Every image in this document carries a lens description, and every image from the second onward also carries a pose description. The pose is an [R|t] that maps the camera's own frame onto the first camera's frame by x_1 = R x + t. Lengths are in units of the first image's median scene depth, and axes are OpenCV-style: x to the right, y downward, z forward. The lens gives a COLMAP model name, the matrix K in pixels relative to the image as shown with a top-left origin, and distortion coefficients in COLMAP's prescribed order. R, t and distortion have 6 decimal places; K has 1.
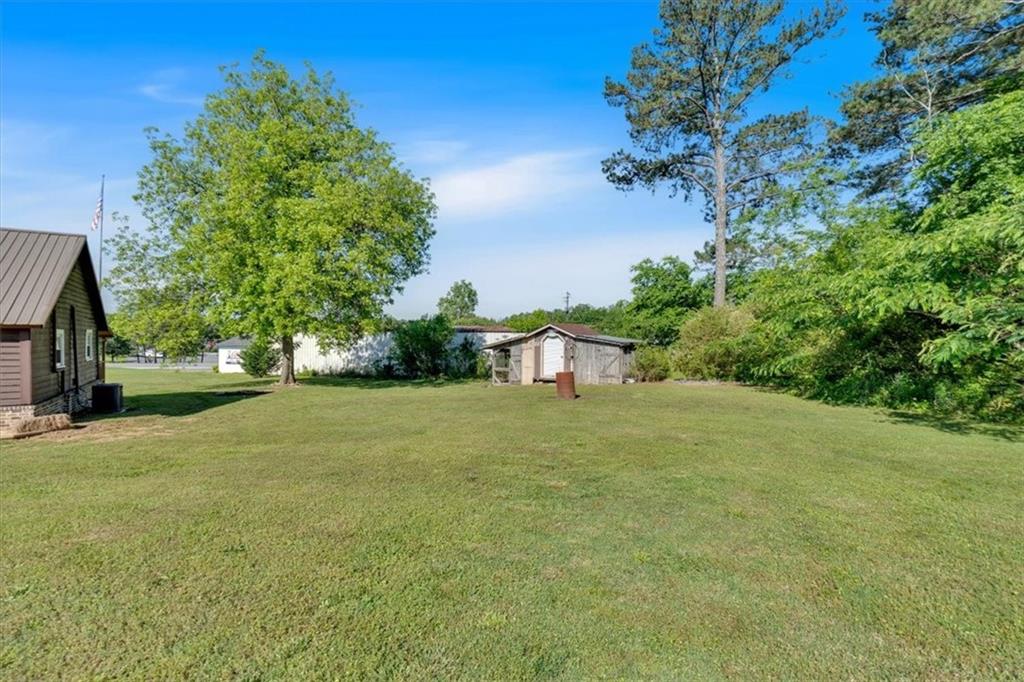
lens RADIAL K [[461.4, 0, 512.7], [0, 461.4, 340.7], [0, 0, 1]] dist [-0.005668, 0.001942]
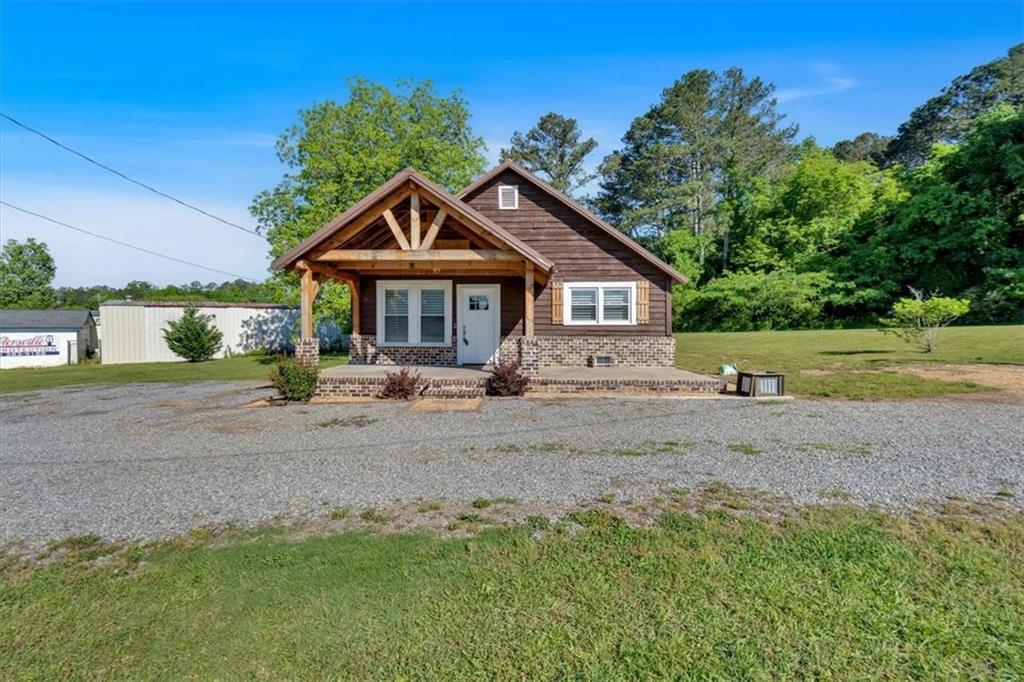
lens RADIAL K [[461.4, 0, 504.2], [0, 461.4, 335.5], [0, 0, 1]] dist [-0.005668, 0.001942]
pose [[0.601889, -0.020690, 0.798312, -1.066548], [0.008812, 0.999776, 0.019268, 0.032588], [-0.798531, -0.004562, 0.601936, 0.077889]]
